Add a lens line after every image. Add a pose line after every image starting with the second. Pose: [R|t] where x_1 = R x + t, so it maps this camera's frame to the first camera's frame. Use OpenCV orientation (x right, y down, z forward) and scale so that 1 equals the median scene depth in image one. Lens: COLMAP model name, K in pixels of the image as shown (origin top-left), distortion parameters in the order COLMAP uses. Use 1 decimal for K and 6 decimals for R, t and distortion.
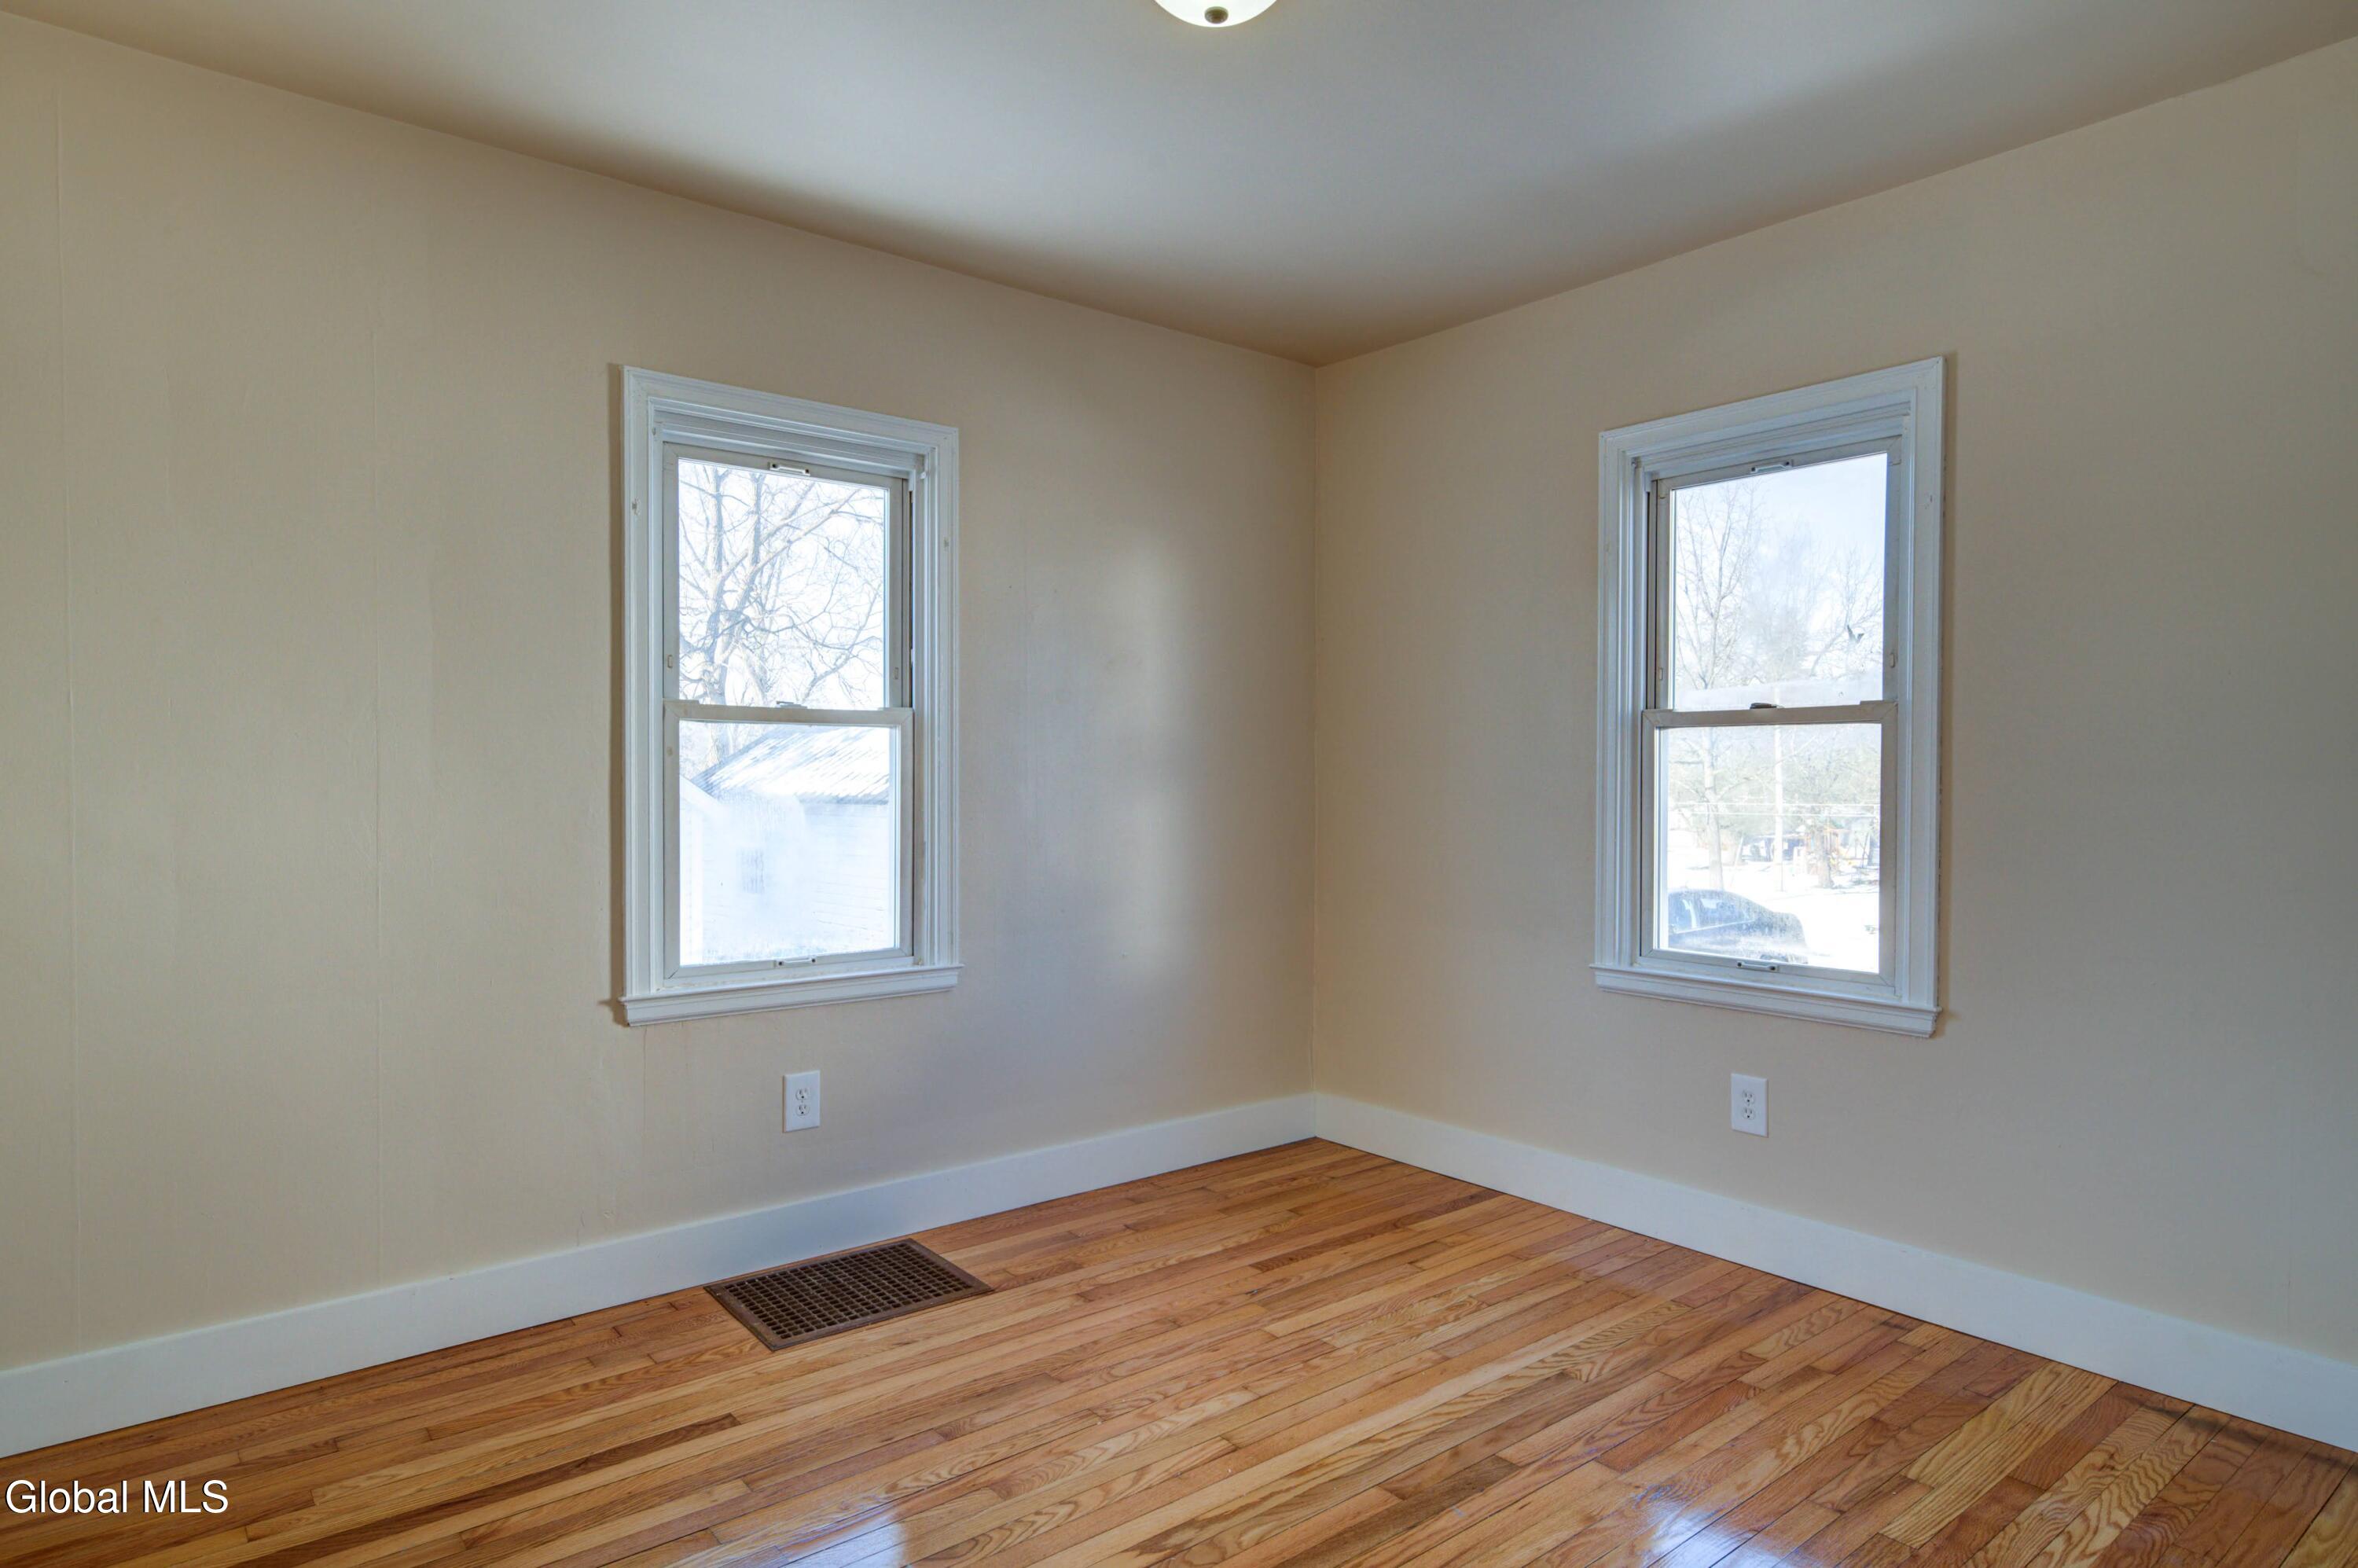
lens RADIAL K [[1332.8, 0, 1179.0], [0, 1332.8, 784.0], [0, 0, 1]] dist [-0.000729, -0.000795]
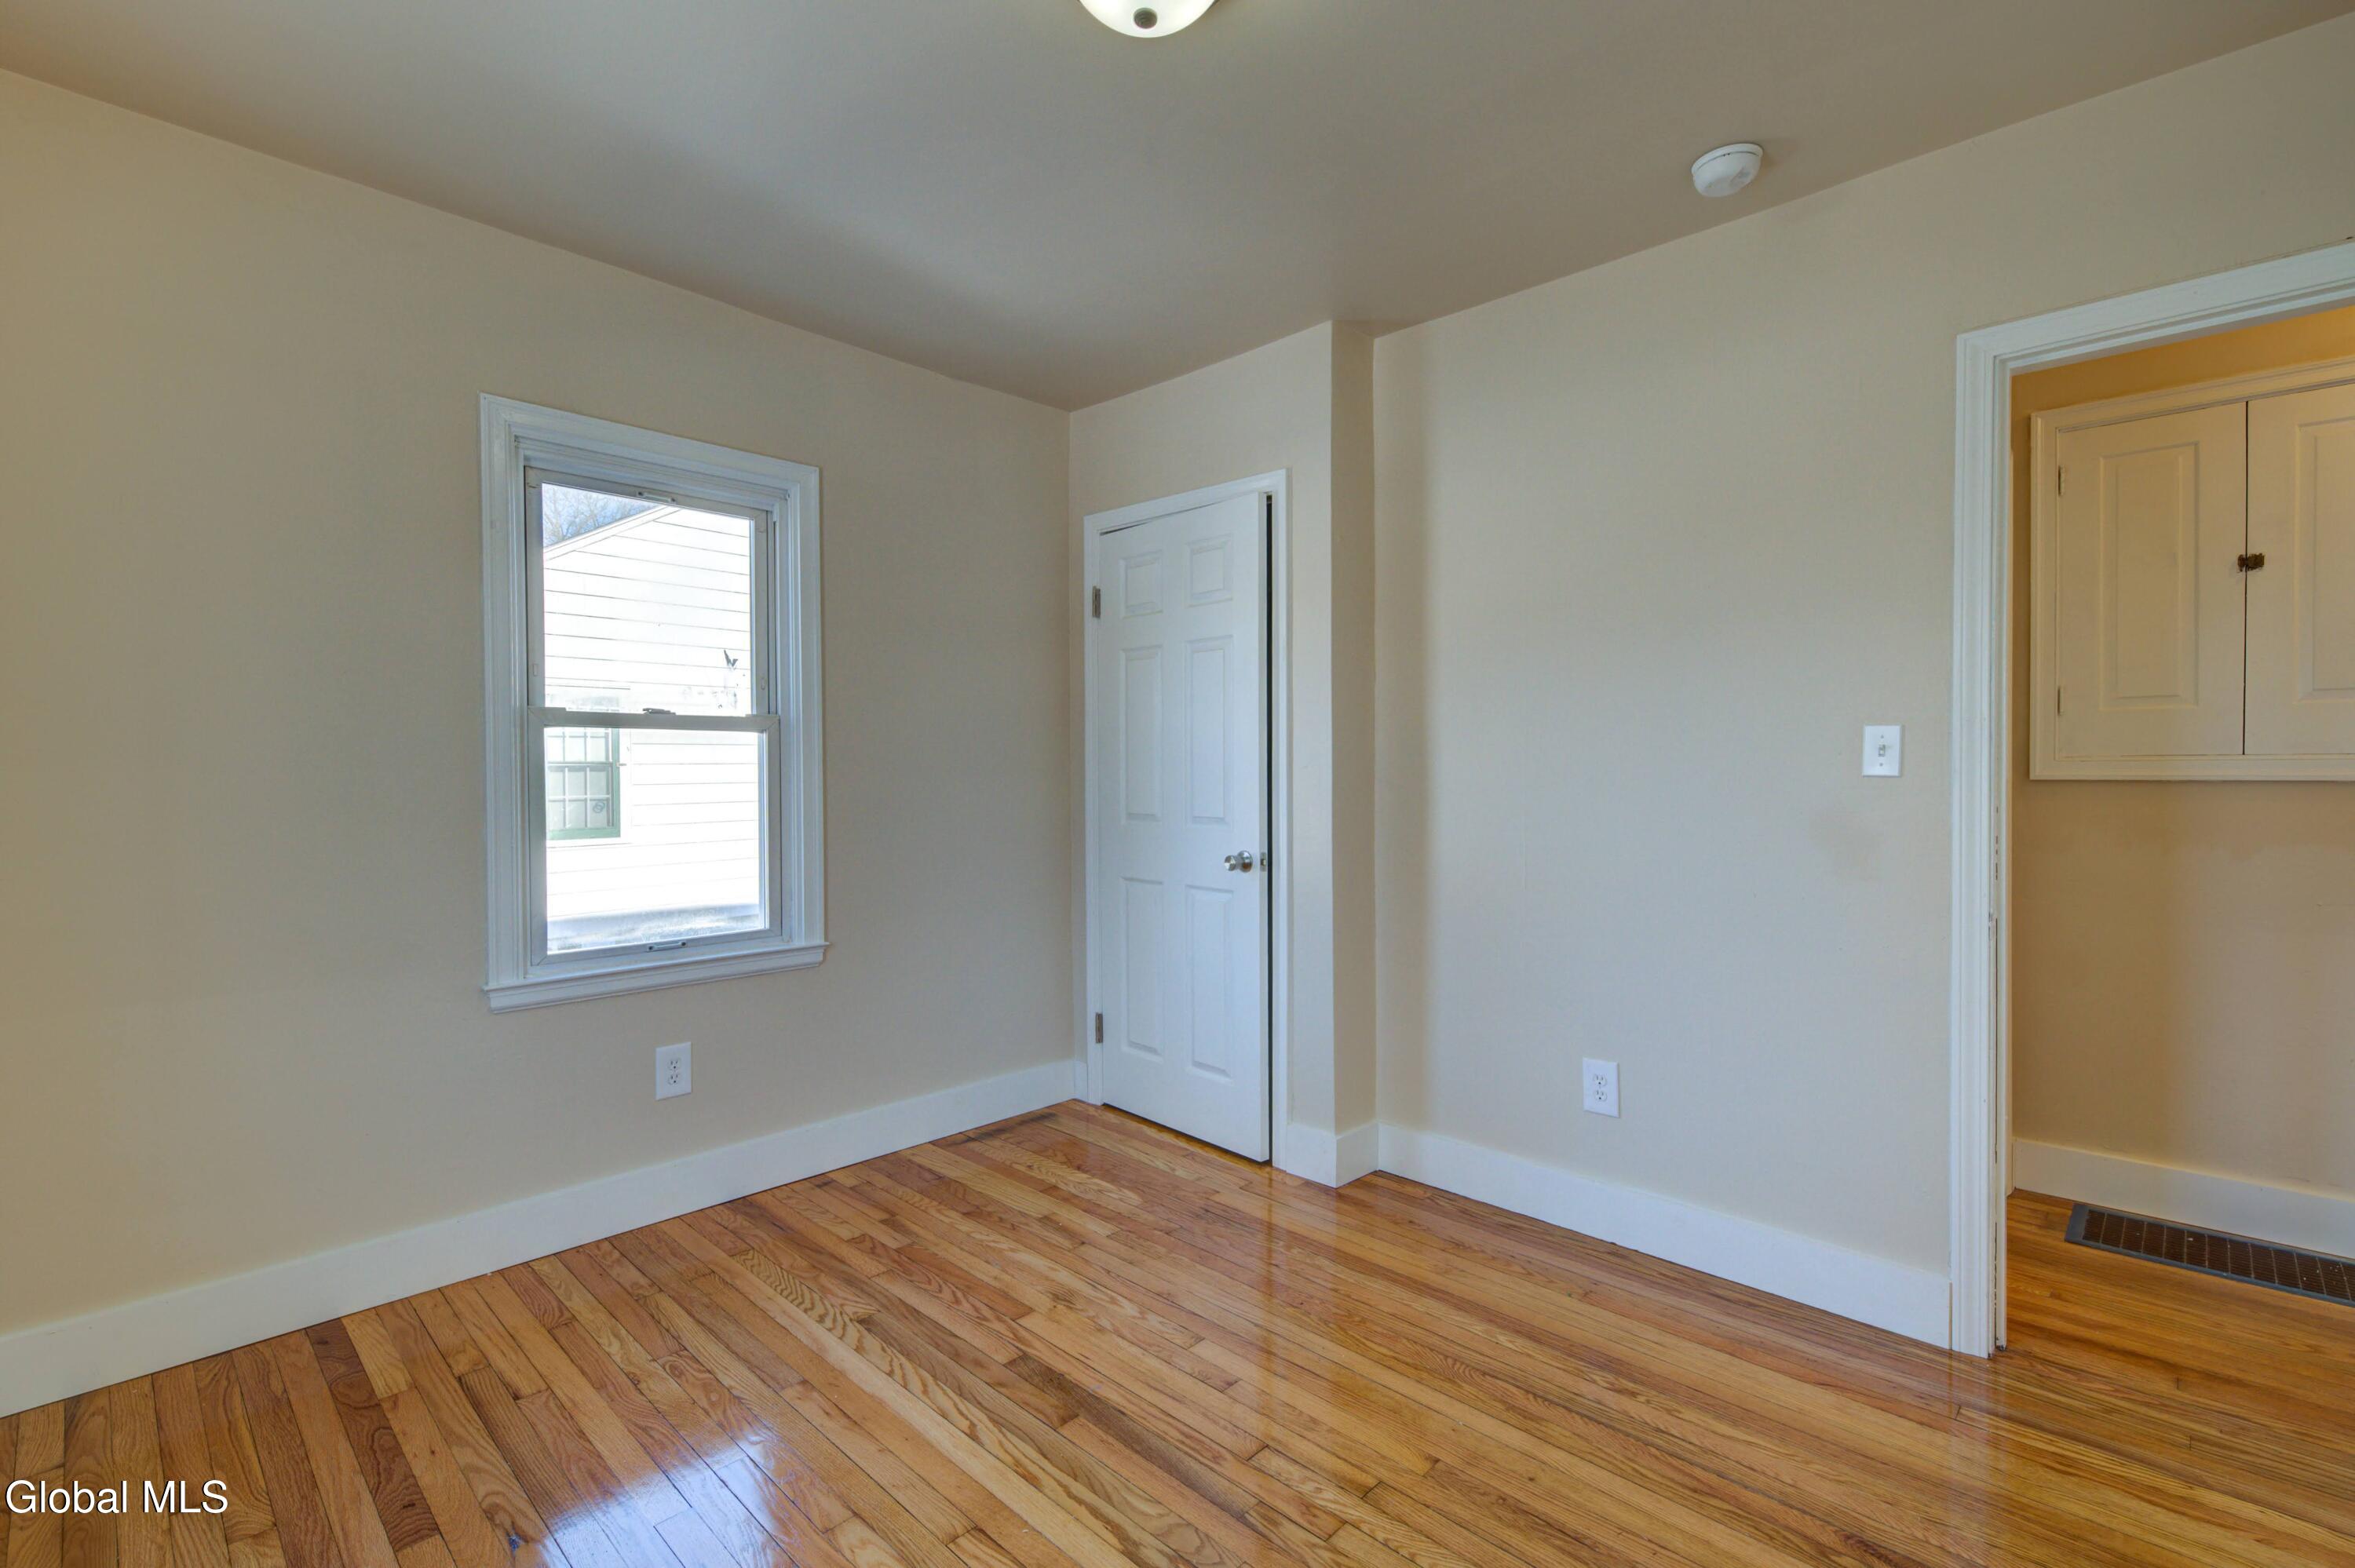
lens RADIAL K [[1040.2, 0, 1172.9], [0, 1040.2, 777.8], [0, 0, 1]] dist [-0.000702, -0.000788]
pose [[-0.118448, -0.013347, 0.992871, -0.552534], [0.013164, 0.999801, 0.015011, -0.013909], [-0.992873, 0.014848, -0.118249, 0.787966]]
